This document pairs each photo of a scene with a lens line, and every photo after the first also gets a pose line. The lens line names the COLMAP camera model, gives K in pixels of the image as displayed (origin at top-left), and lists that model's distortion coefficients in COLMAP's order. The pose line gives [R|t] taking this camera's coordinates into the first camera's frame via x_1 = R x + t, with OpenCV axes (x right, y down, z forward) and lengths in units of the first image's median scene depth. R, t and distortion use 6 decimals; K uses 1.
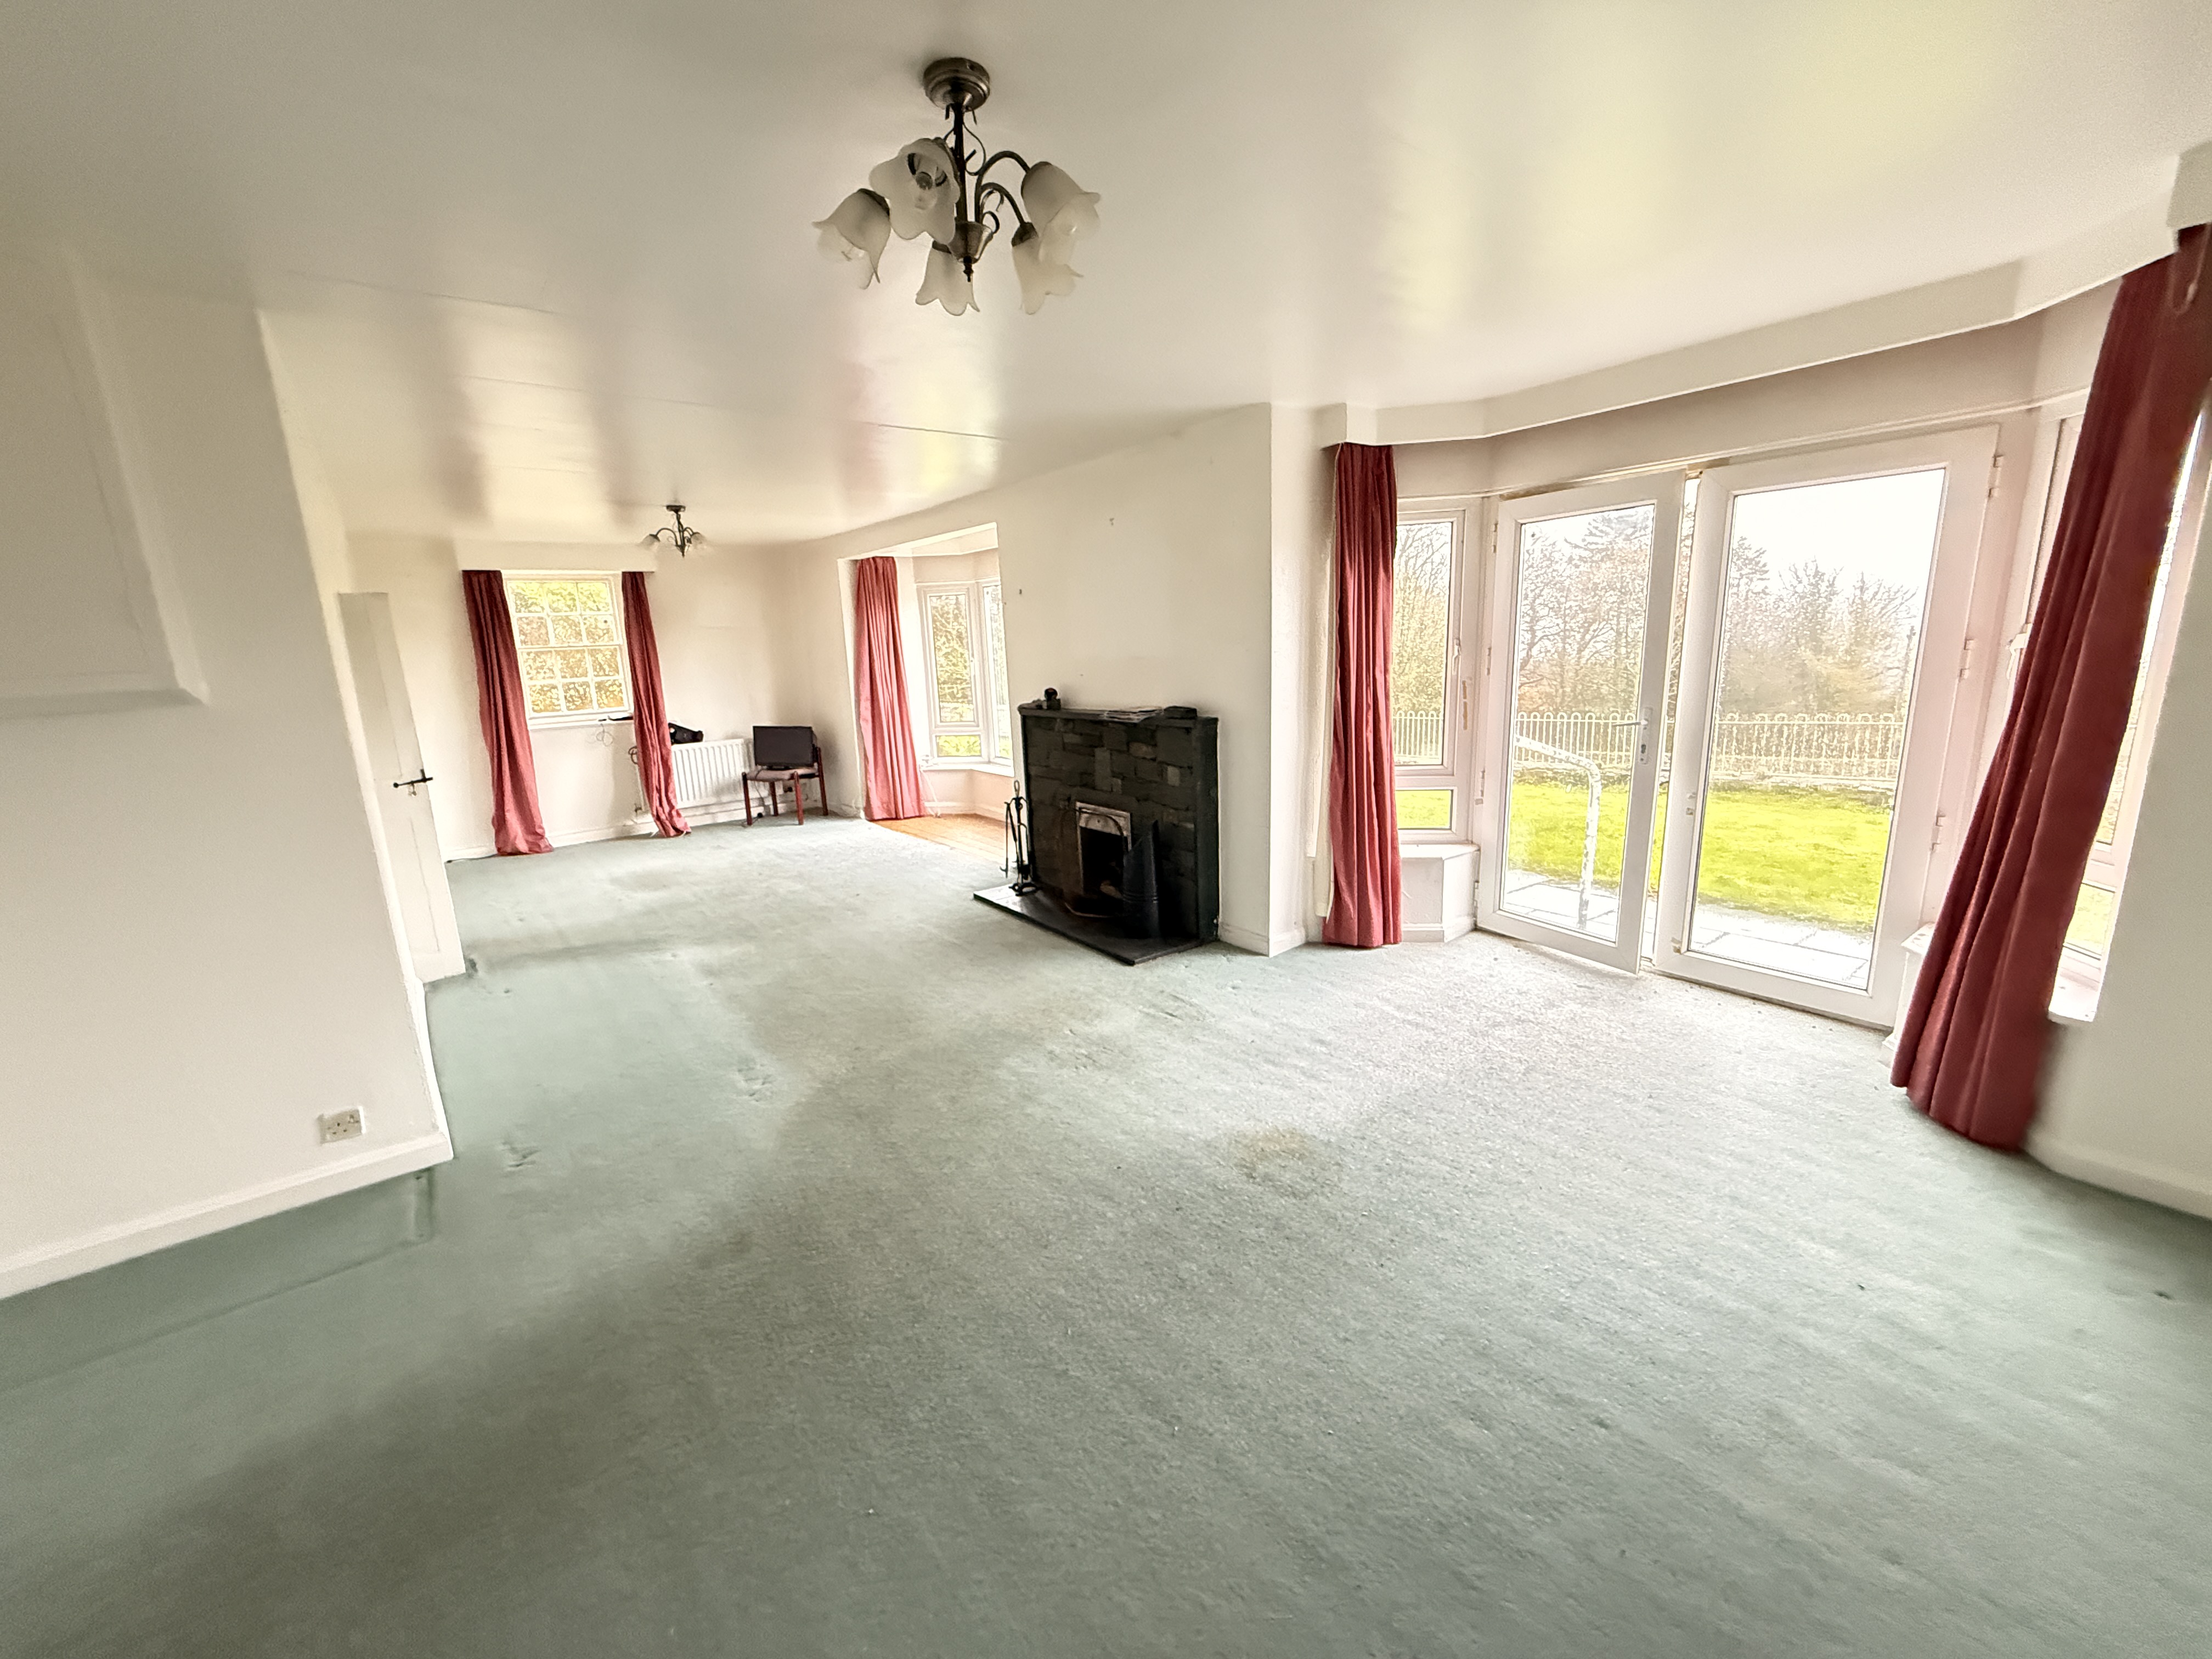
lens RADIAL K [[868.7, 0, 1106.0], [0, 868.7, 829.5], [0, 0, 1]] dist [0.001147, 0.000042]
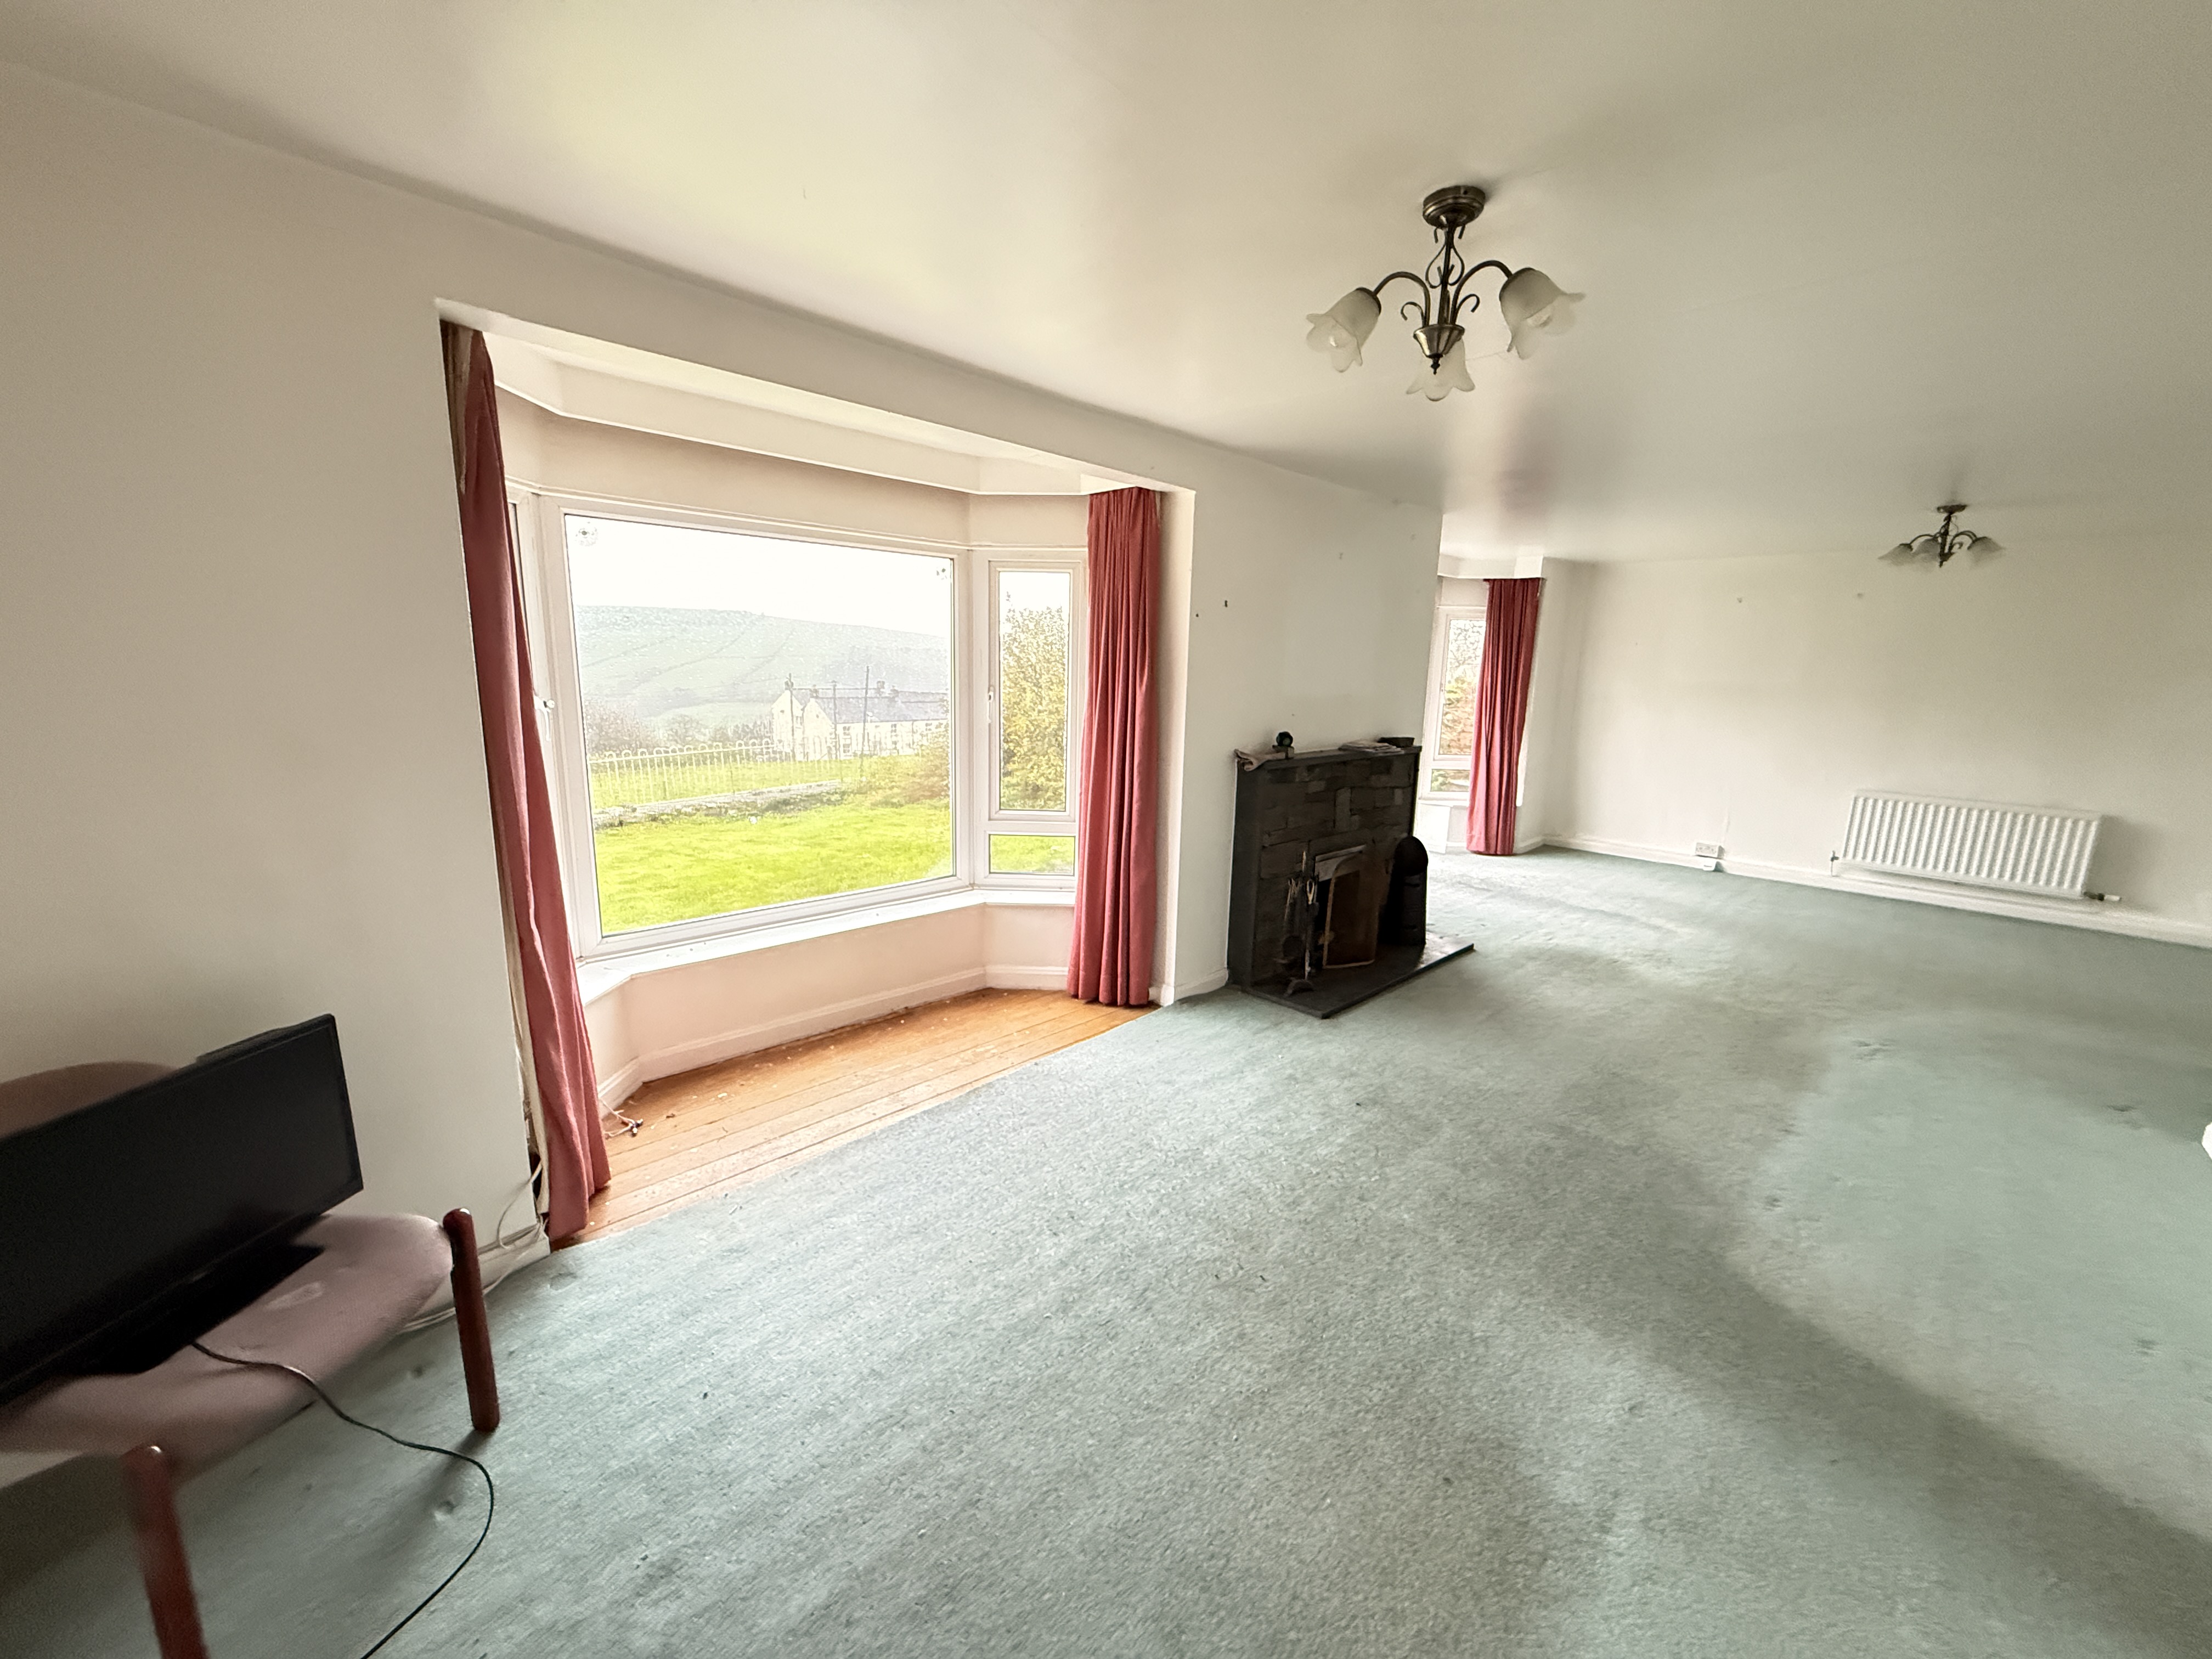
lens RADIAL K [[868.7, 0, 1106.0], [0, 868.7, 829.5], [0, 0, 1]] dist [0.001147, 0.000042]
pose [[-0.108231, -0.157952, 0.981497, -0.929633], [0.186778, 0.966484, 0.176132, -0.269629], [-0.976422, 0.202385, -0.075102, 1.338223]]
